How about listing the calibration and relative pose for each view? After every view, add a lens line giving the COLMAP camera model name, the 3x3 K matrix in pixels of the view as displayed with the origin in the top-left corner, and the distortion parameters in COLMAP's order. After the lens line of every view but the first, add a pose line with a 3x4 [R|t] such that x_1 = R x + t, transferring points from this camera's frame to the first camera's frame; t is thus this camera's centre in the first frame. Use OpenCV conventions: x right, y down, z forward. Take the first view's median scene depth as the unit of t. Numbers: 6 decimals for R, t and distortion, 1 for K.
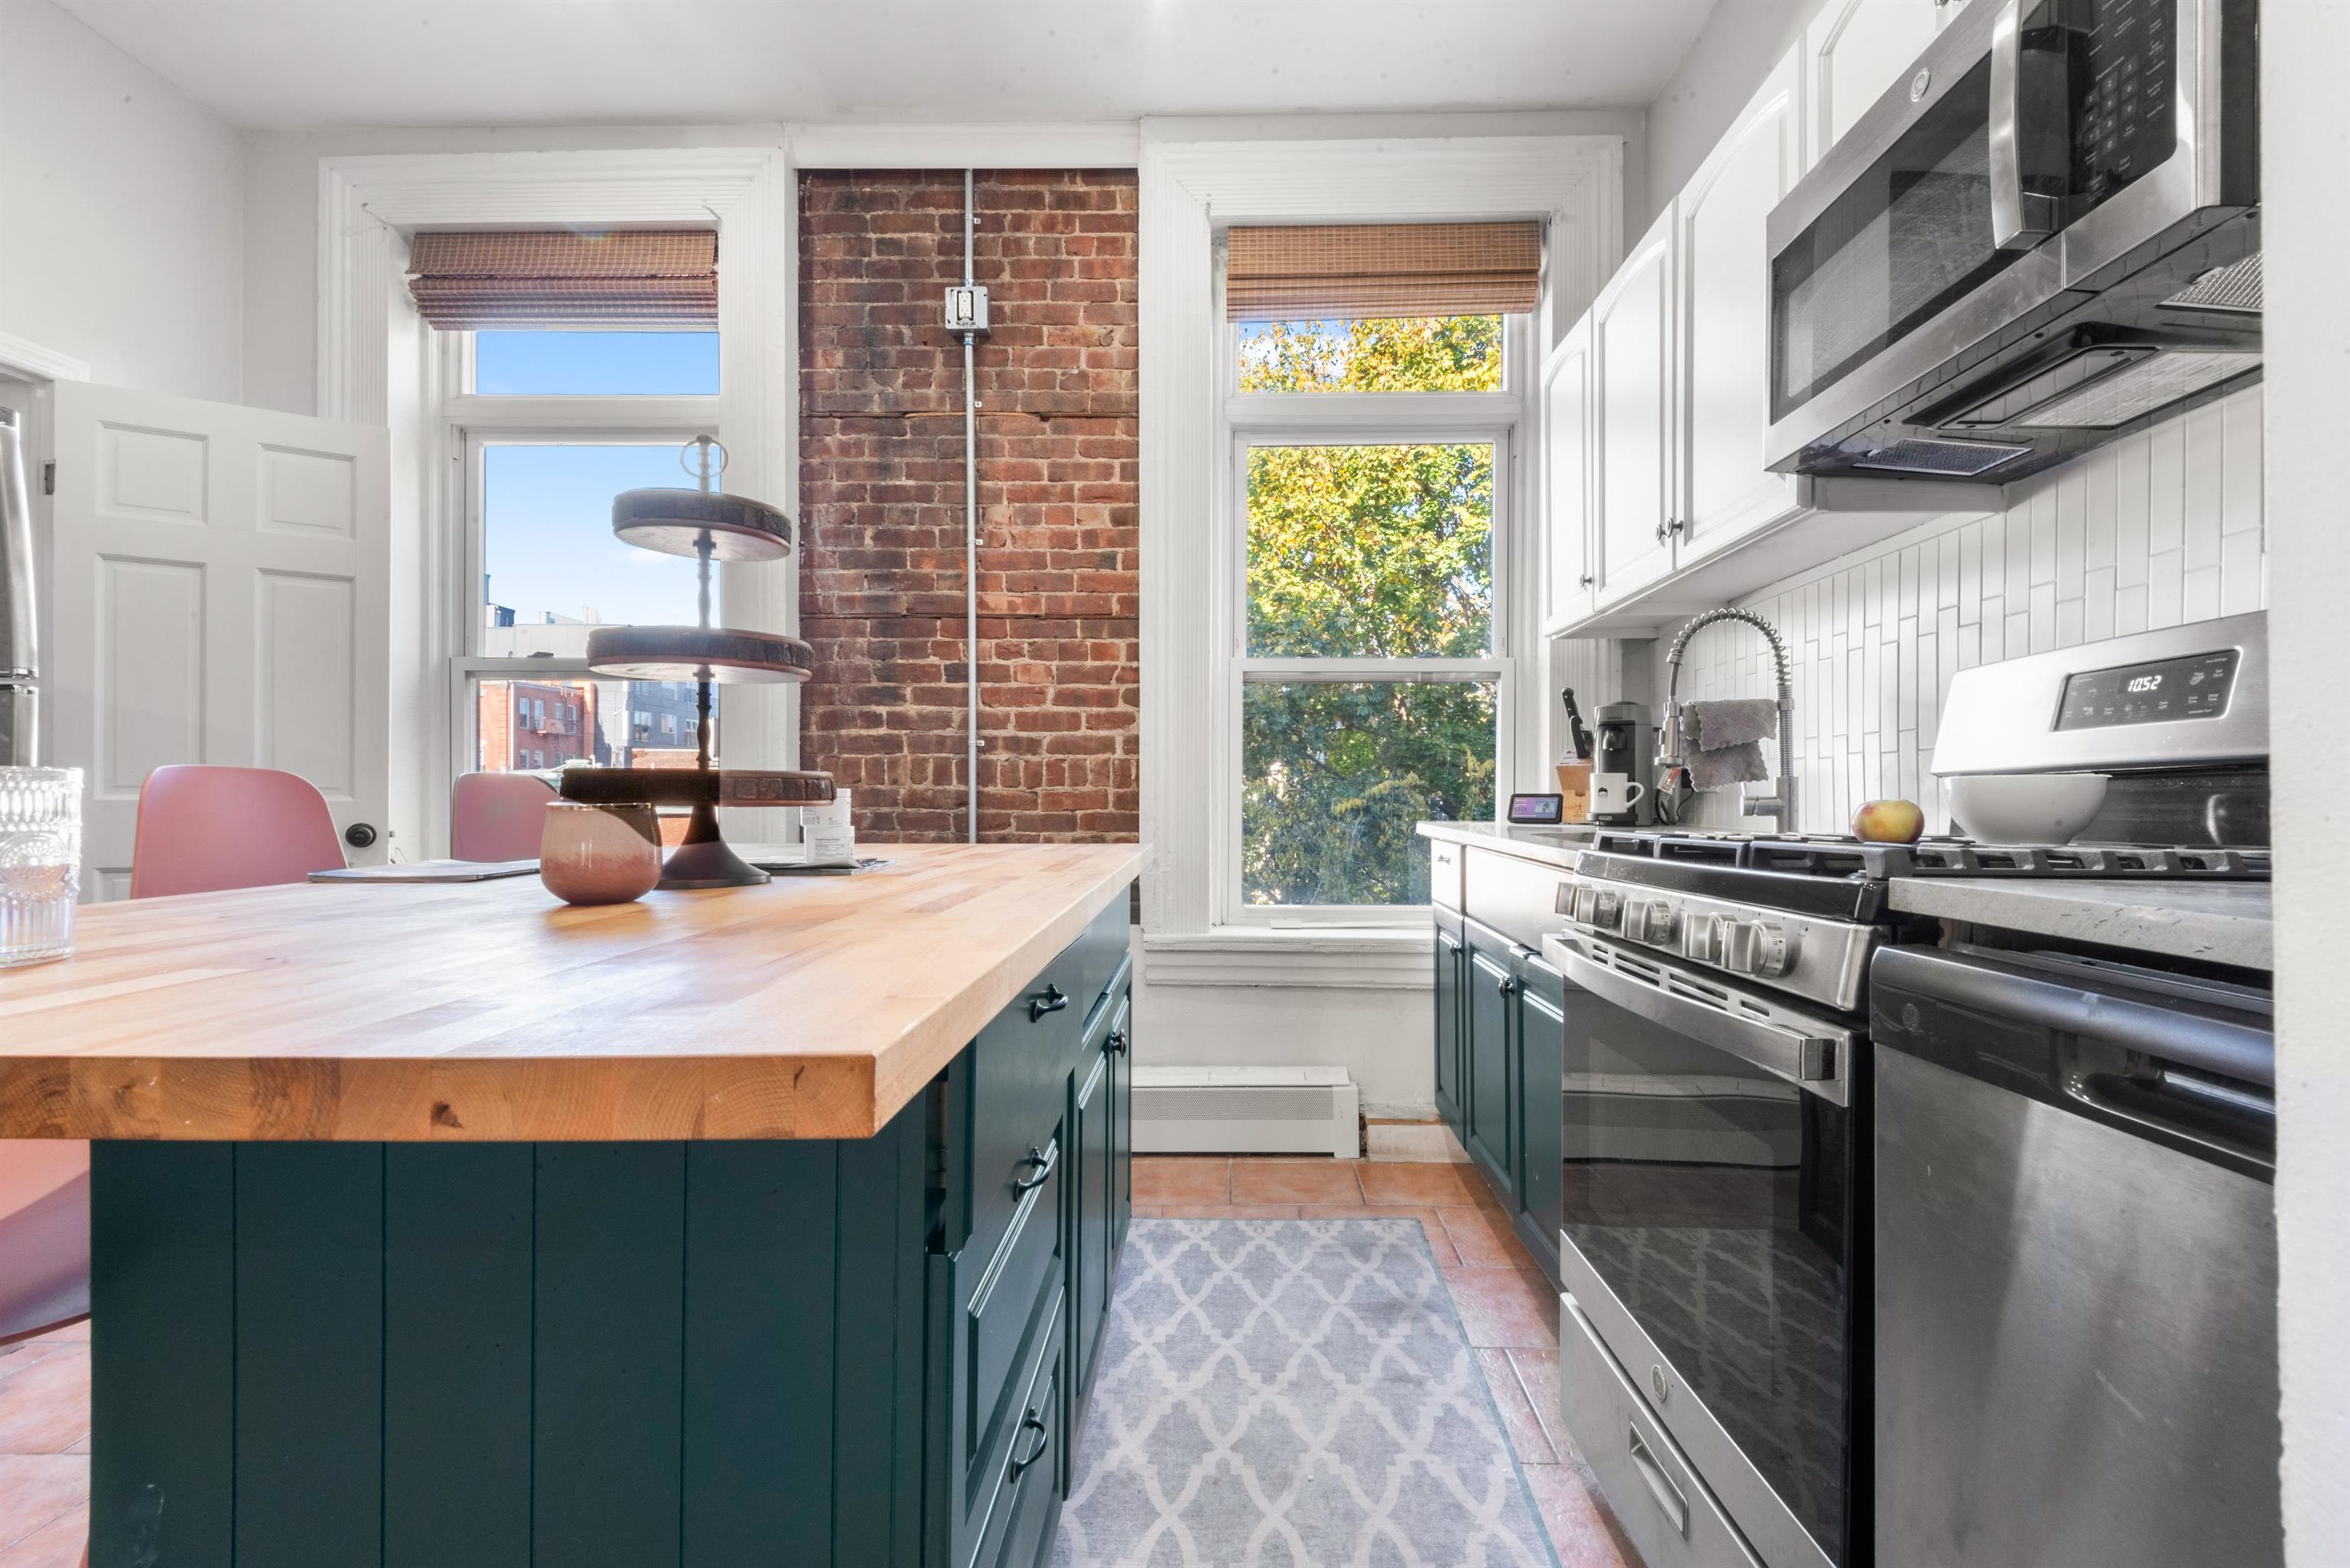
lens RADIAL K [[1073.1, 0, 1202.6], [0, 1073.1, 806.9], [0, 0, 1]] dist [0.027992, -0.016321]
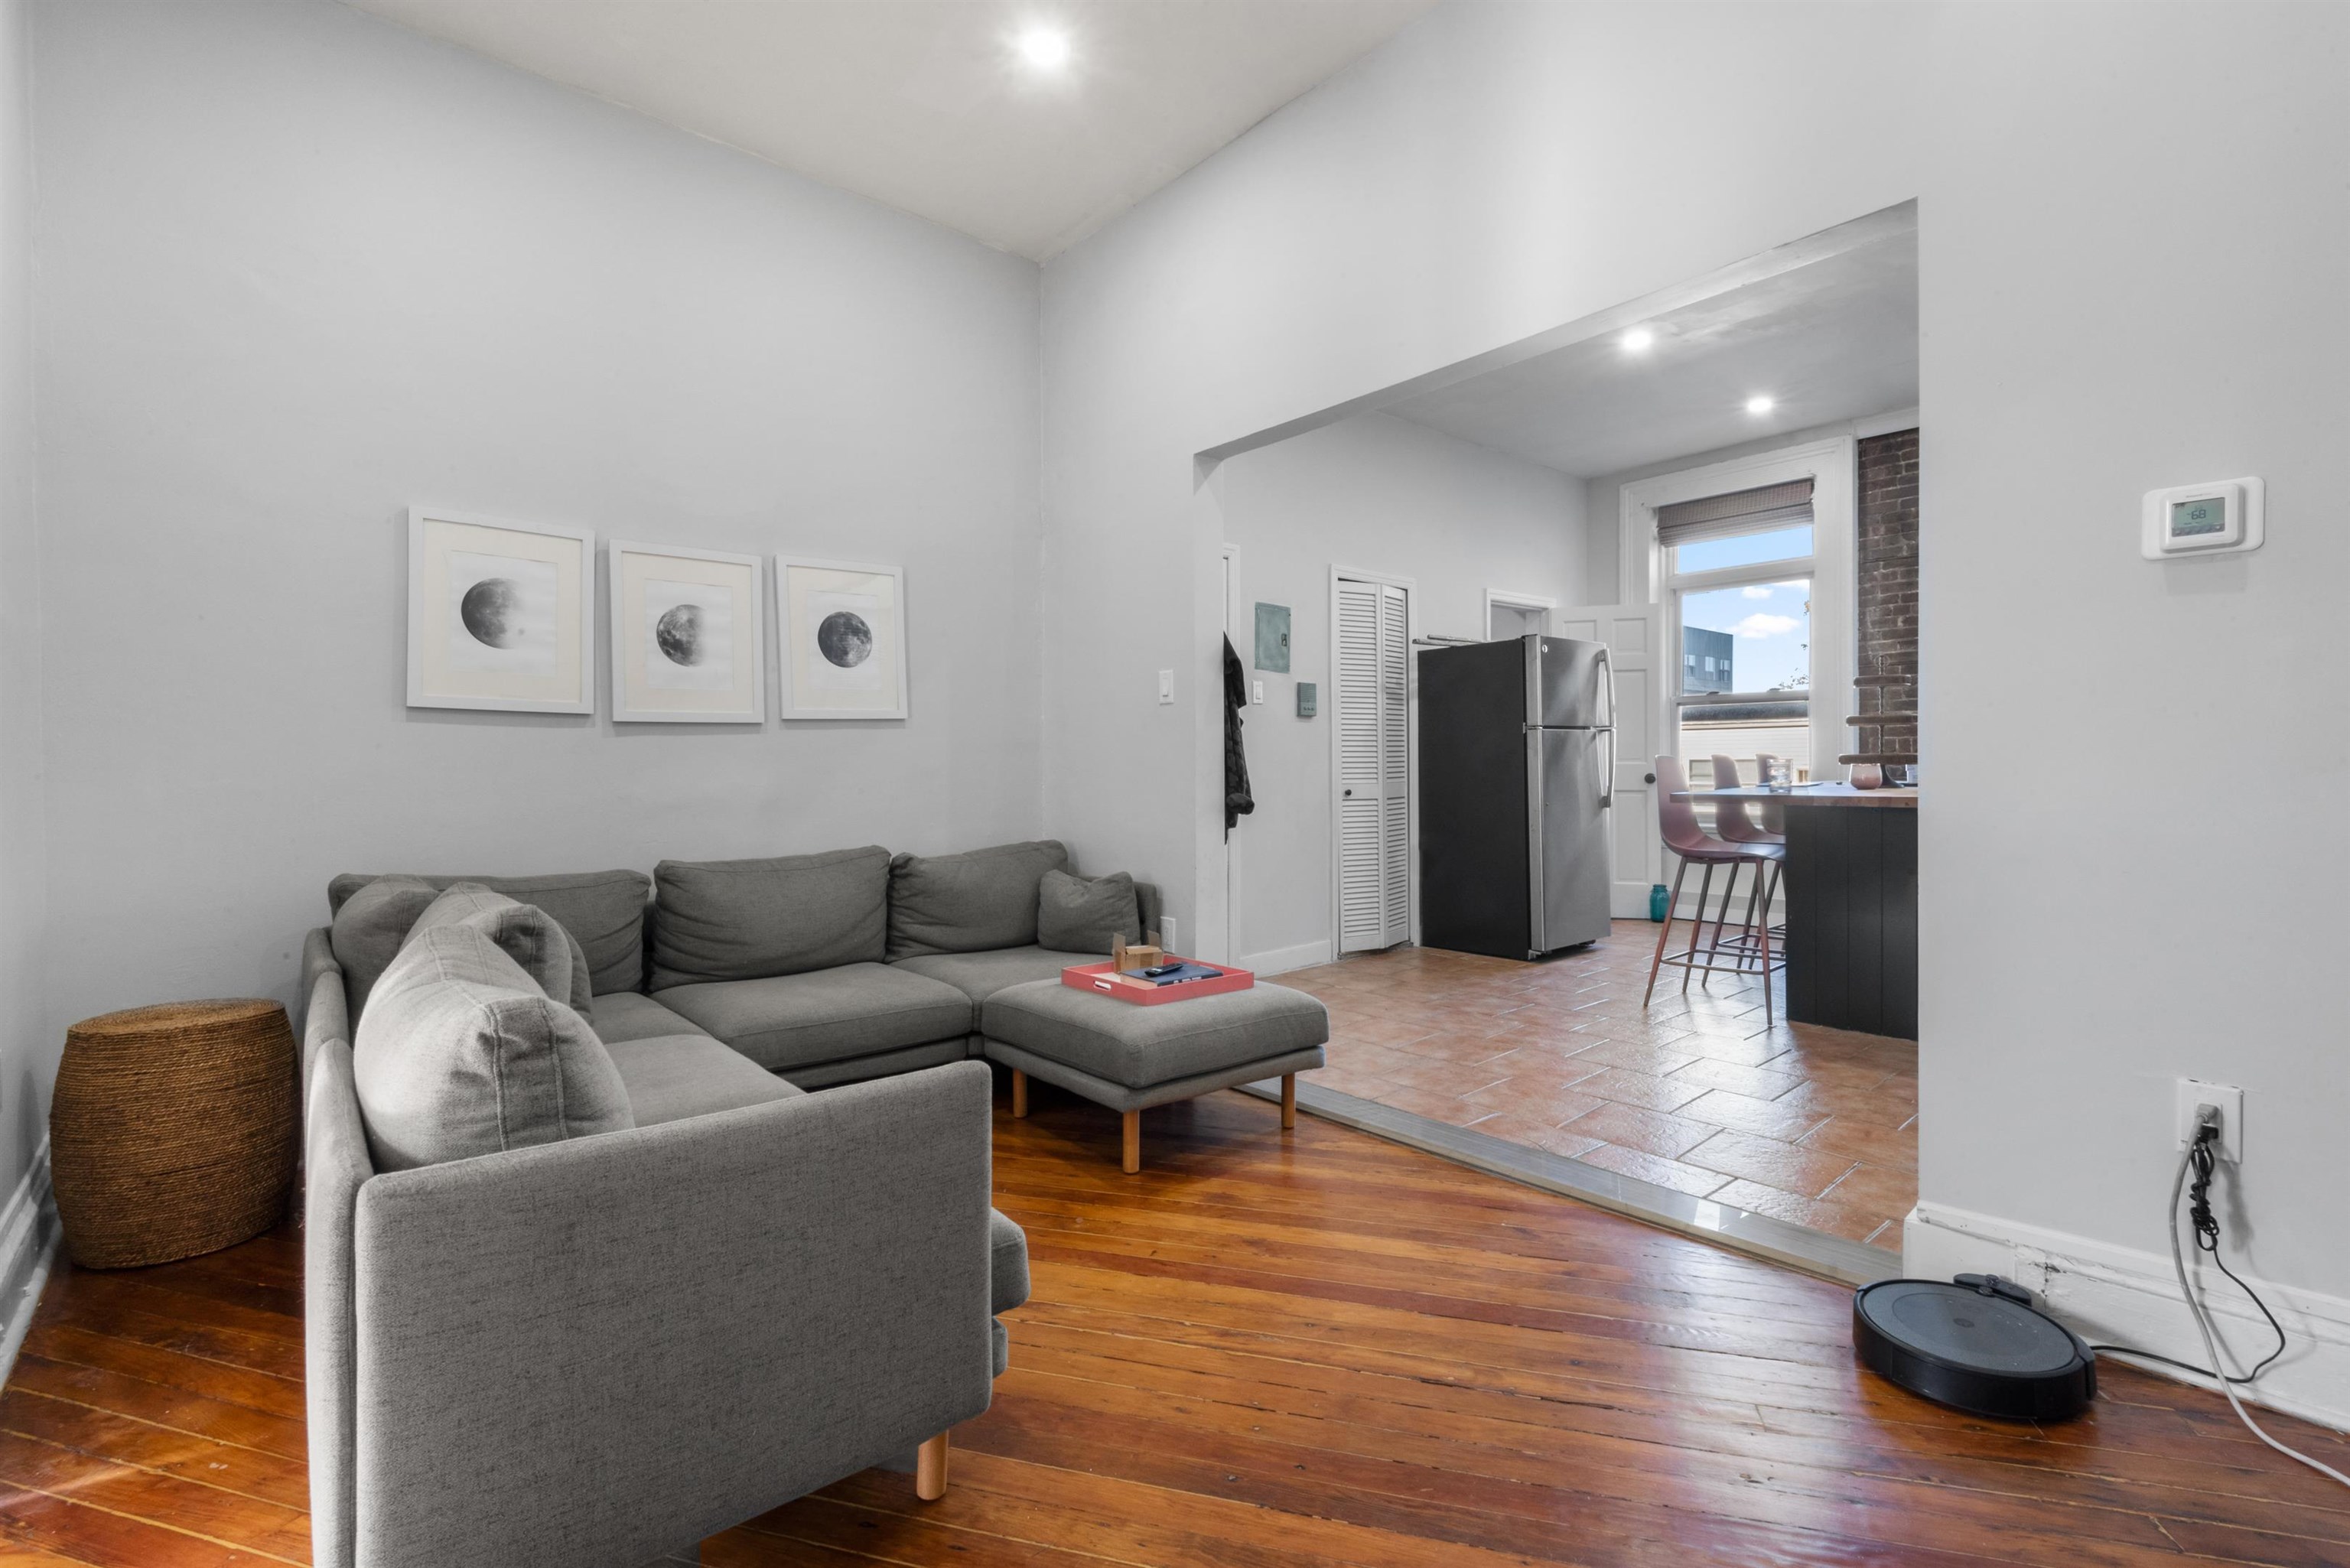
lens RADIAL K [[1073.1, 0, 1192.8], [0, 1073.1, 774.7], [0, 0, 1]] dist [0.027992, -0.016321]
pose [[0.682989, -0.006698, -0.730398, 0.226222], [0.011436, 0.999933, 0.001524, -0.000348], [0.730339, -0.009394, 0.683020, -1.198553]]
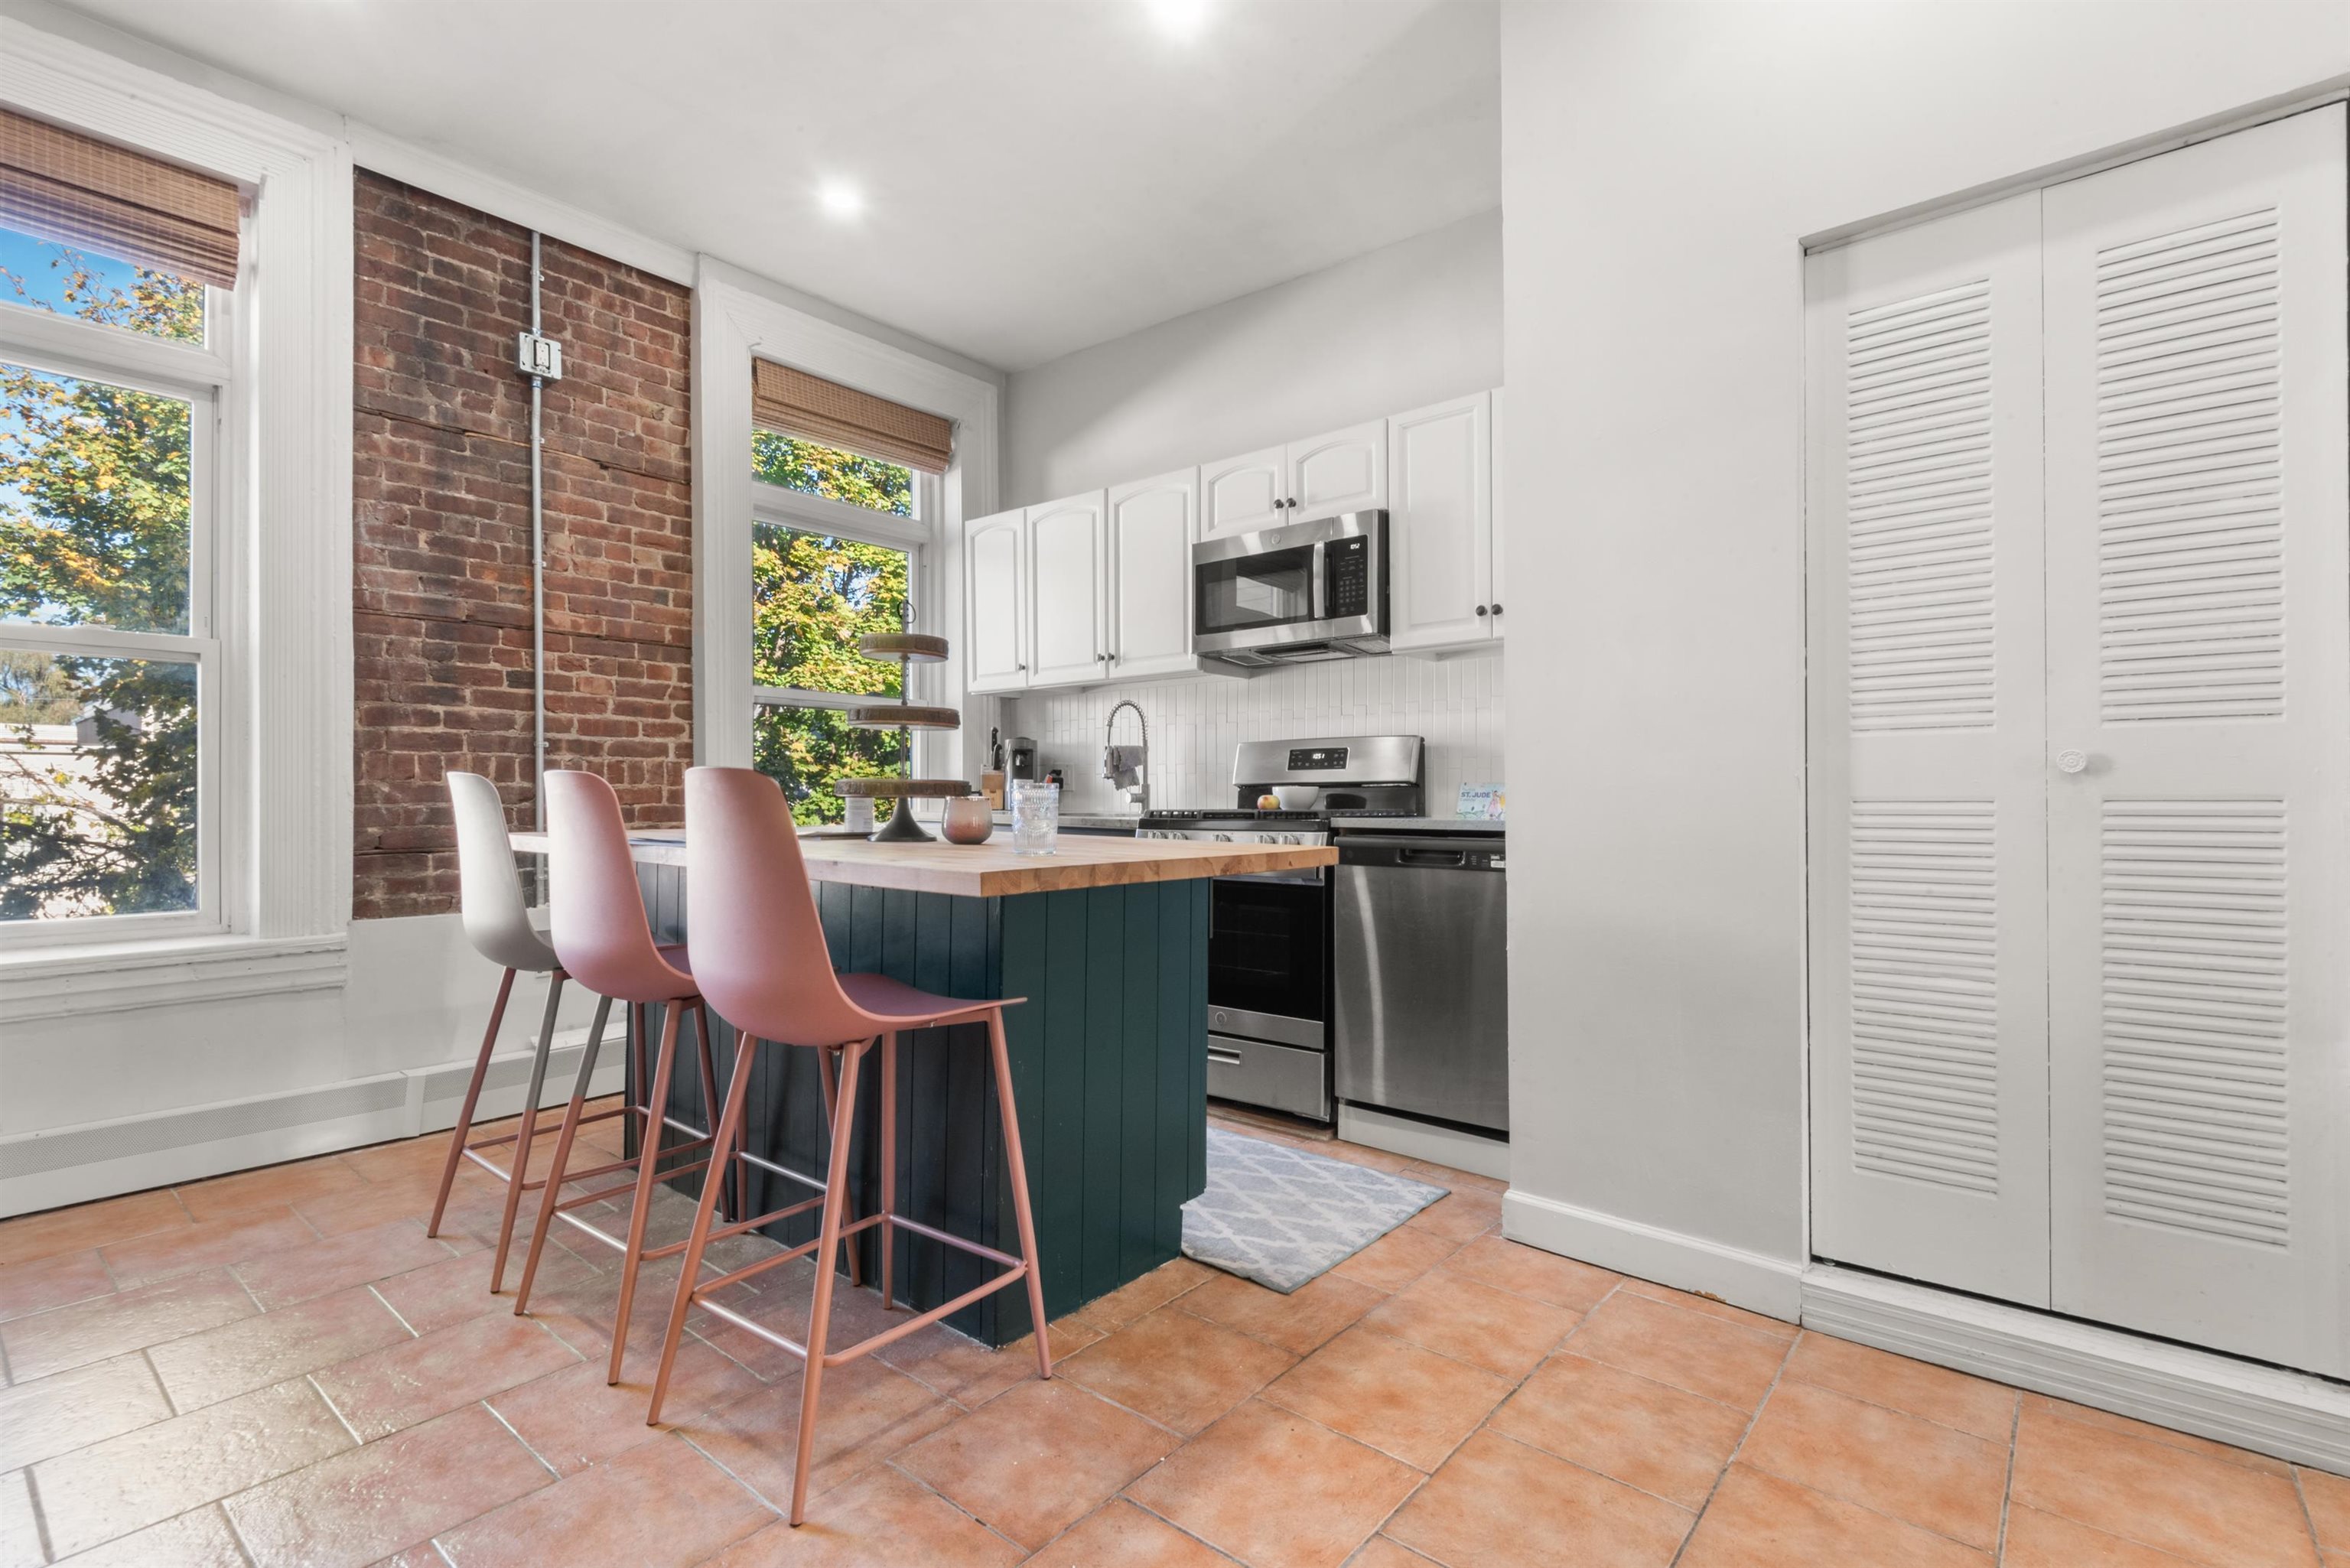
lens RADIAL K [[1073.1, 0, 1200.9], [0, 1073.1, 799.8], [0, 0, 1]] dist [0.027992, -0.016321]
pose [[0.617734, -0.003173, 0.786381, -0.669500], [0.005562, 0.999984, -0.000334, 0.002059], [-0.786368, 0.004580, 0.617742, -0.226854]]
